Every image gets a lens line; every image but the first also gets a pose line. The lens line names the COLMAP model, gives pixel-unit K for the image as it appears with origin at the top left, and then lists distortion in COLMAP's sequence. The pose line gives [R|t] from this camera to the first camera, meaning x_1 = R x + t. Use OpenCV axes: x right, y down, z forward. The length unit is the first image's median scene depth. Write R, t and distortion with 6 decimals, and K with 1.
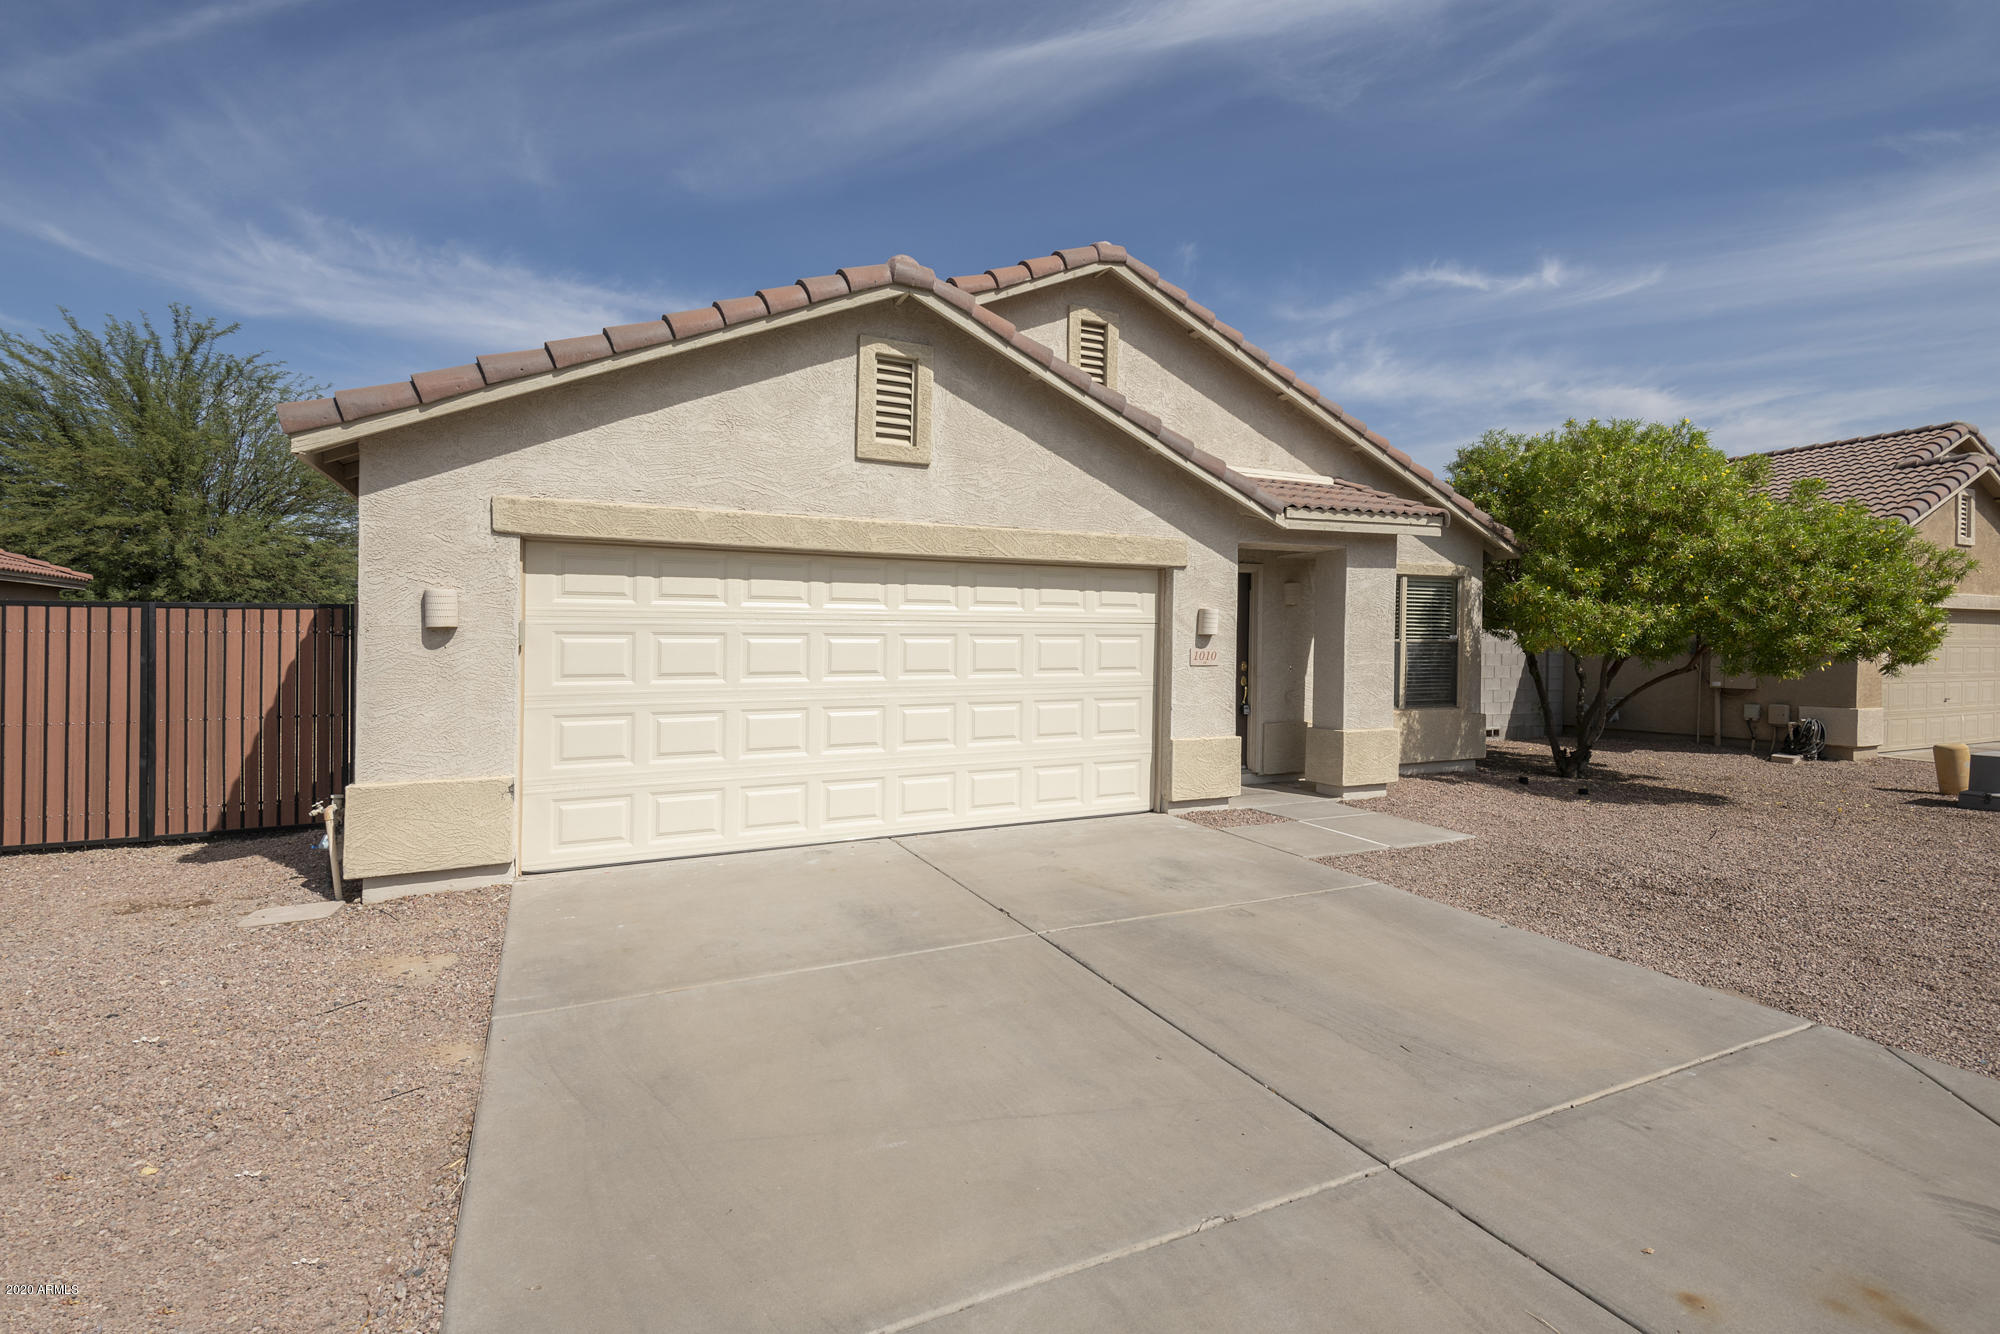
lens RADIAL K [[928.9, 0, 970.1], [0, 928.9, 642.8], [0, 0, 1]] dist [0.025486, -0.000519]
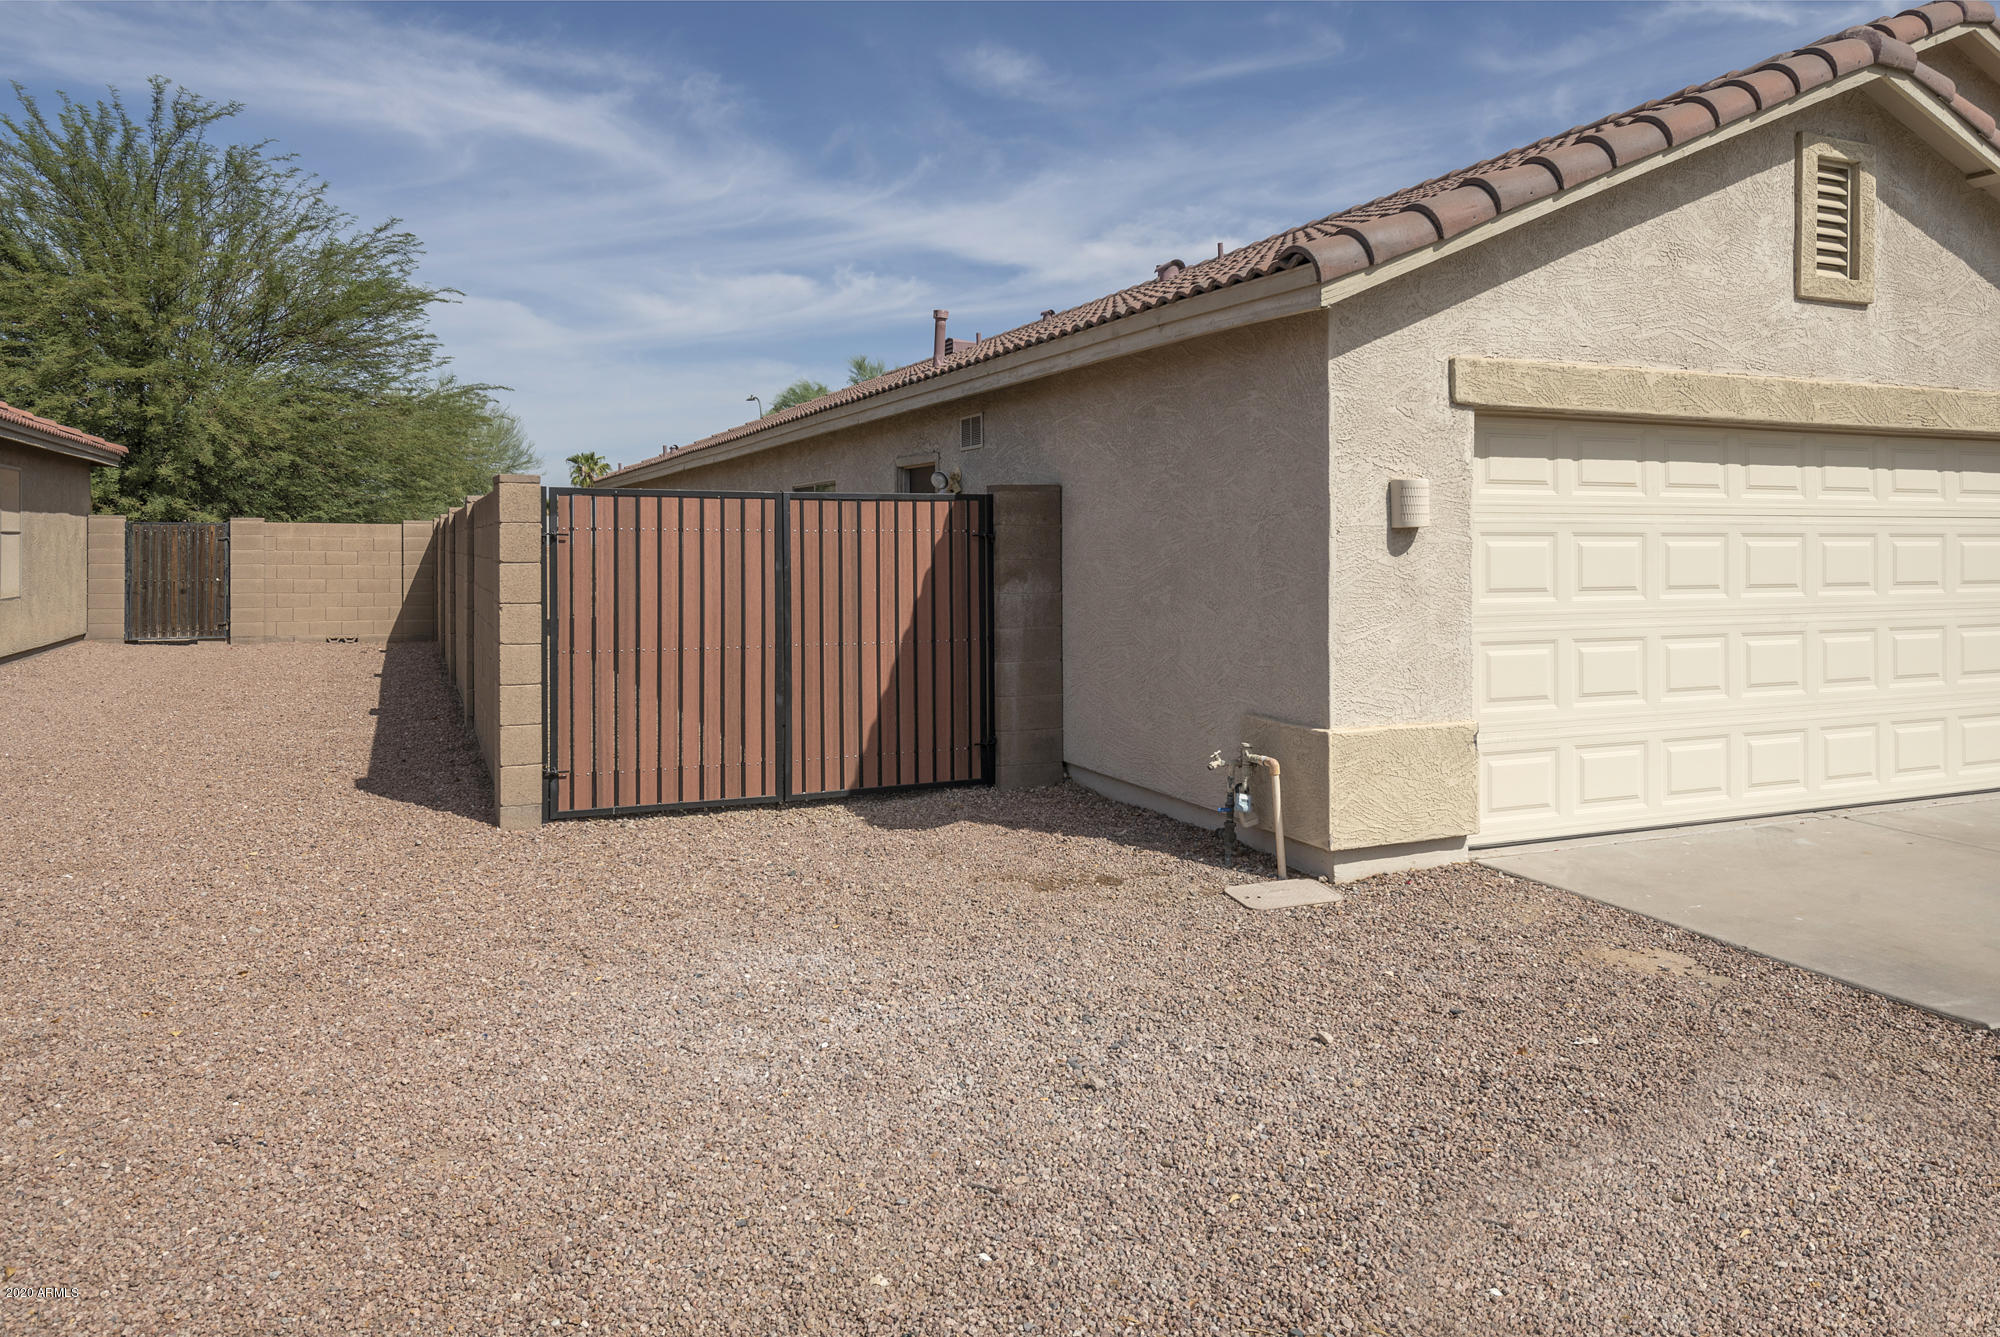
lens RADIAL K [[1320.7, 0, 1000.6], [0, 1320.7, 512.0], [0, 0, 1]] dist [0.071411, -0.055211]
pose [[0.999704, -0.001570, -0.024294, -0.725421], [0.001144, 0.999845, -0.017547, -0.008698], [0.024318, 0.017514, 0.999551, -0.087356]]
